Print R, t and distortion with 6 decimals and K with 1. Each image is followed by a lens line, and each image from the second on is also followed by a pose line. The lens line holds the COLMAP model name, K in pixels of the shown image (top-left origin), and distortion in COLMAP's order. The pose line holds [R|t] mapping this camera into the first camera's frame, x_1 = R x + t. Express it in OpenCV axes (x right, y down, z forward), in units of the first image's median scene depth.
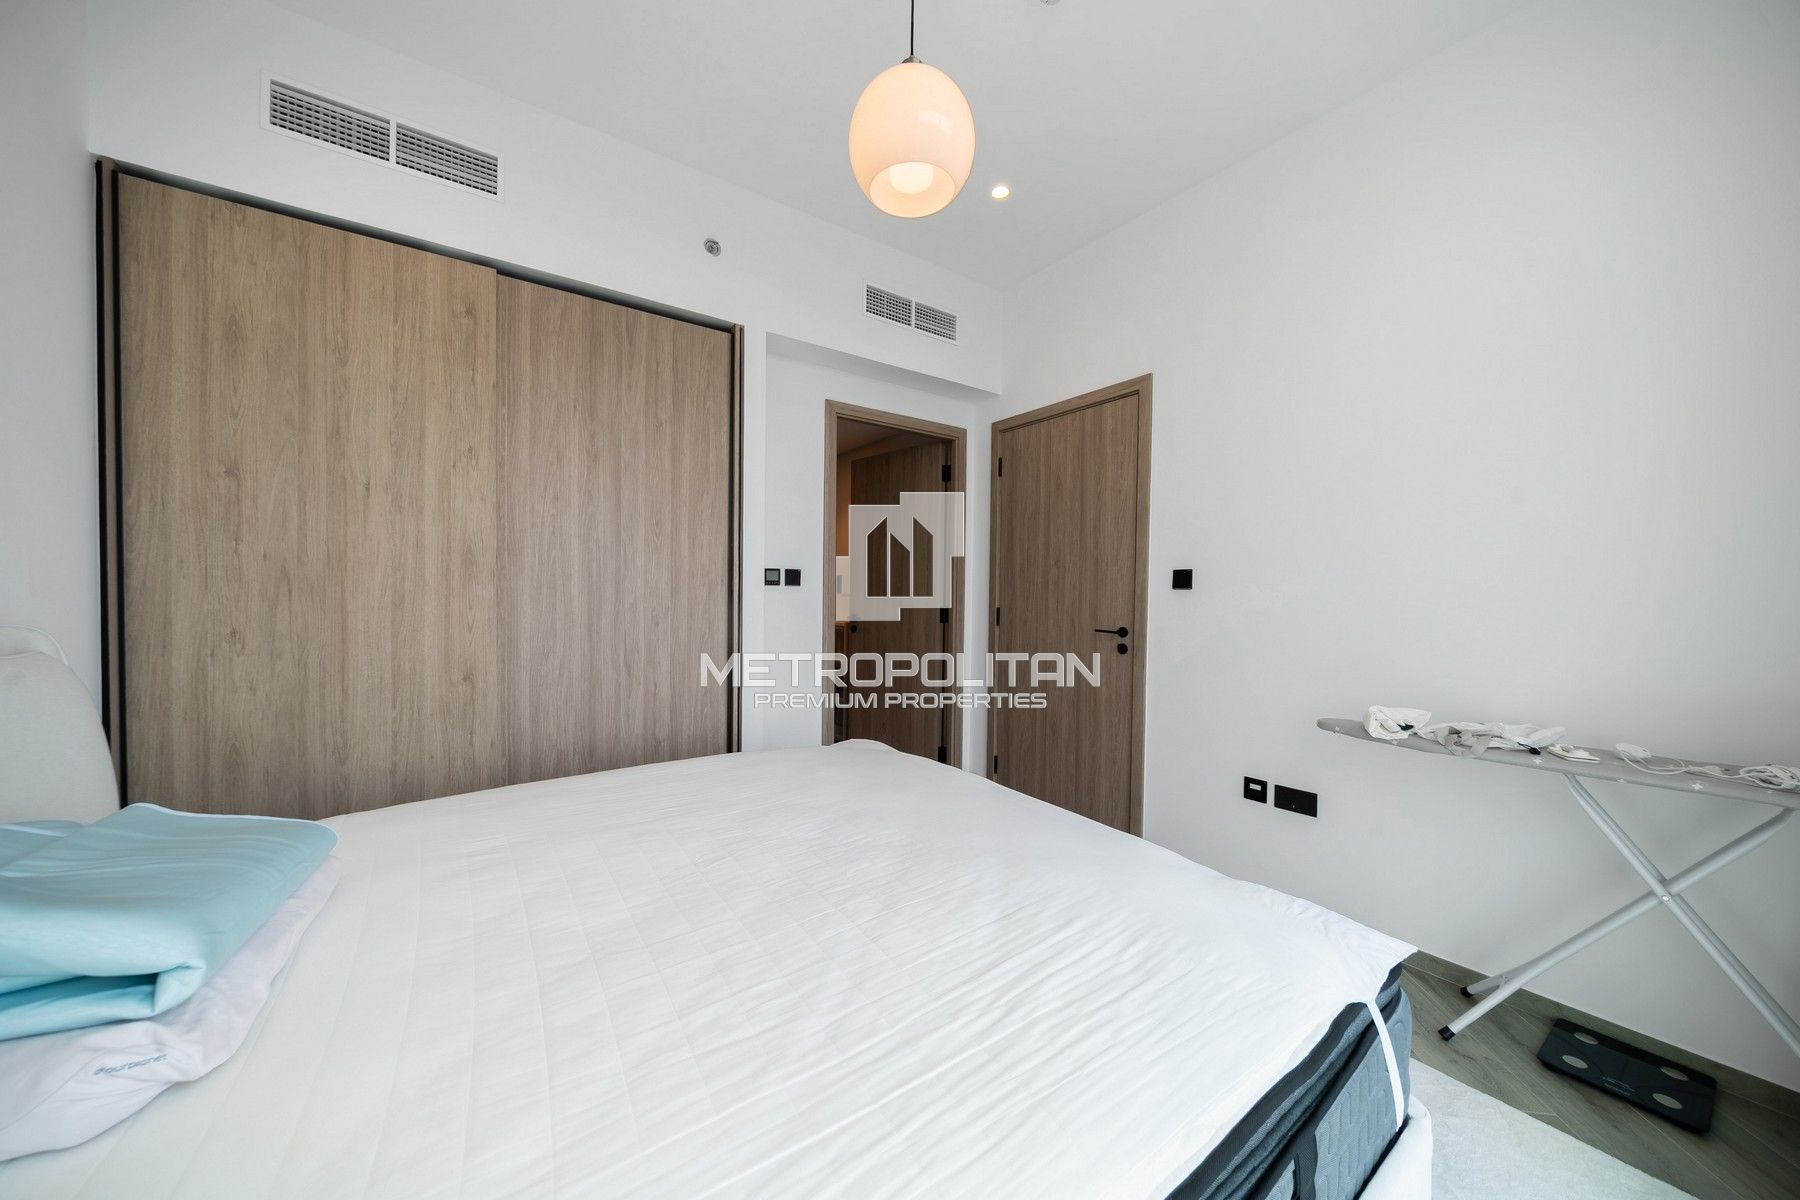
lens RADIAL K [[612.4, 0, 901.9], [0, 612.4, 609.2], [0, 0, 1]] dist [-0.009791, -0.000125]
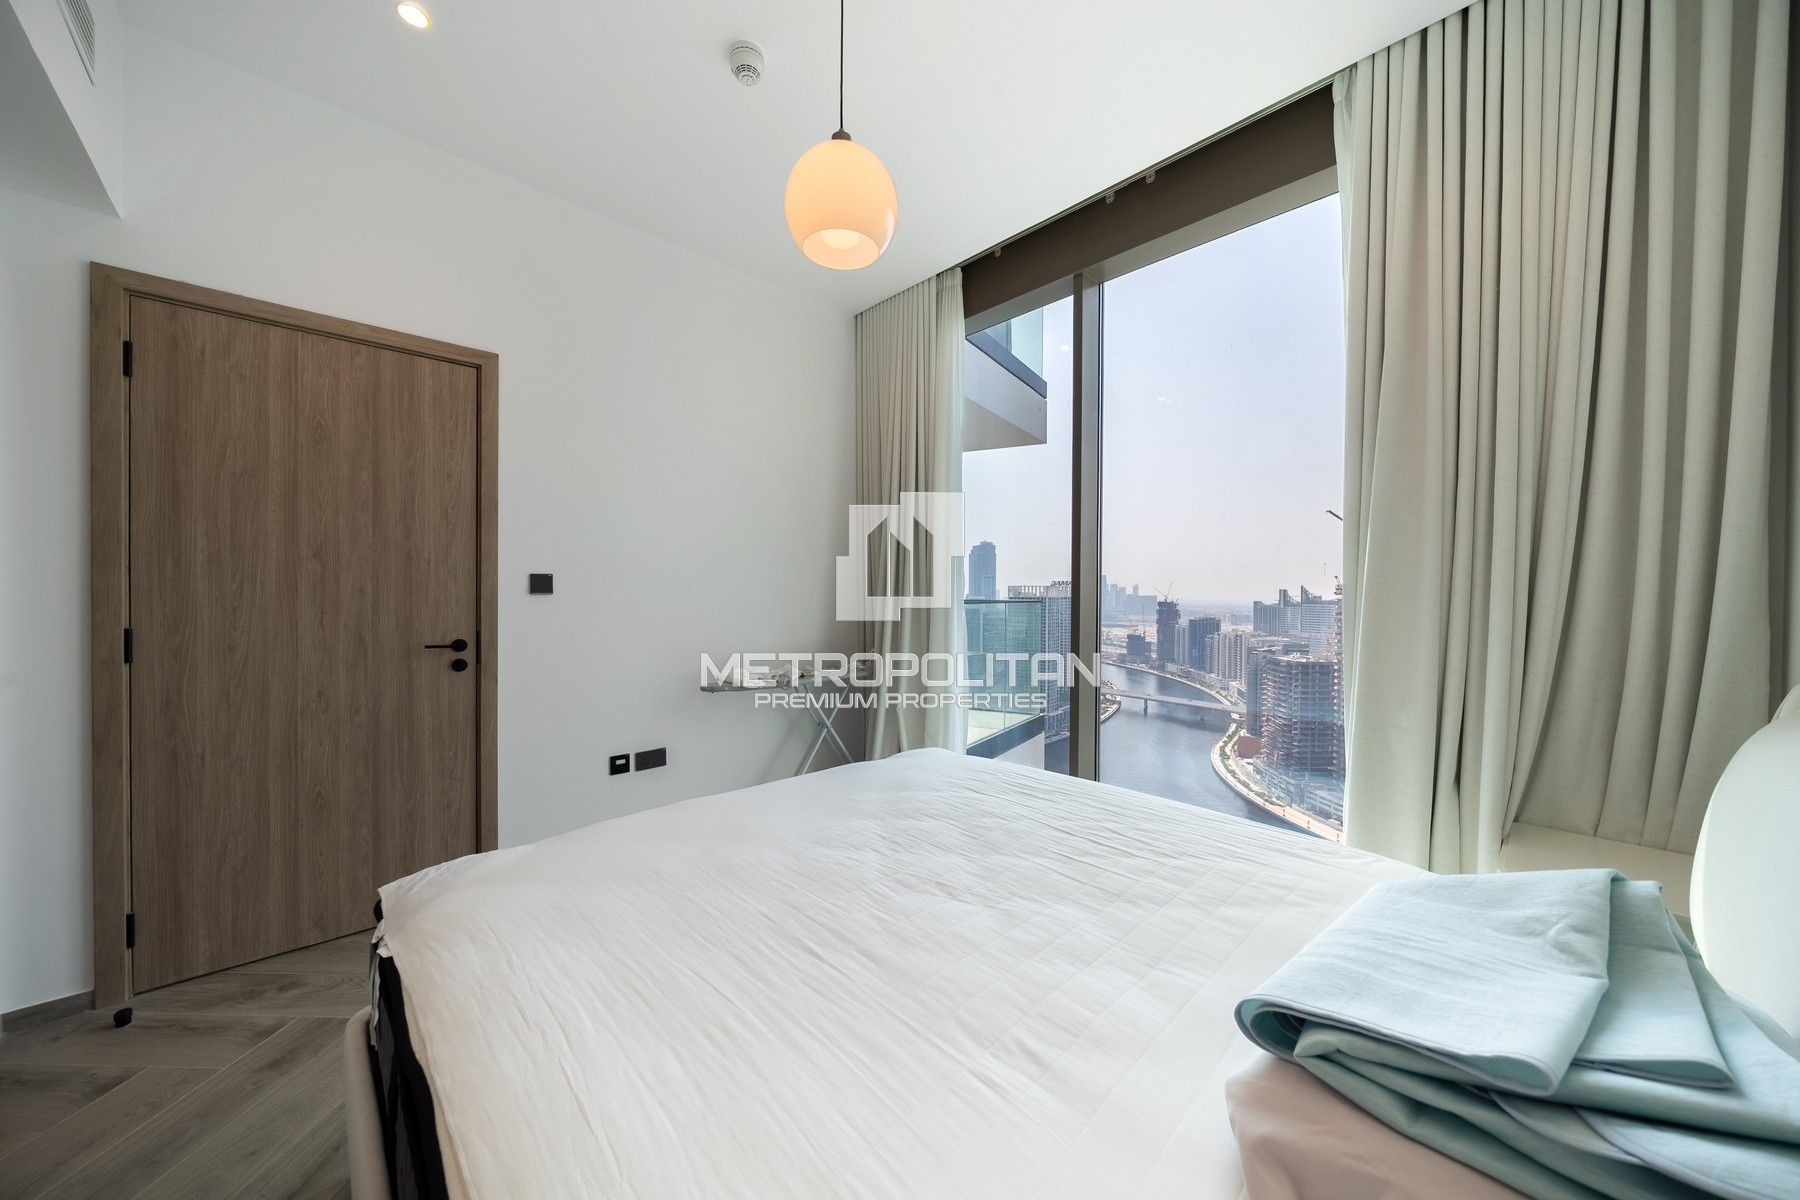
lens RADIAL K [[614.7, 0, 900.0], [0, 614.7, 600.0], [0, 0, 1]] dist [-0.006310, -0.000091]
pose [[-0.146955, -0.024398, 0.988842, -0.672470], [0.015873, 0.999509, 0.027020, -0.045565], [-0.989016, 0.019667, -0.146495, 0.638167]]
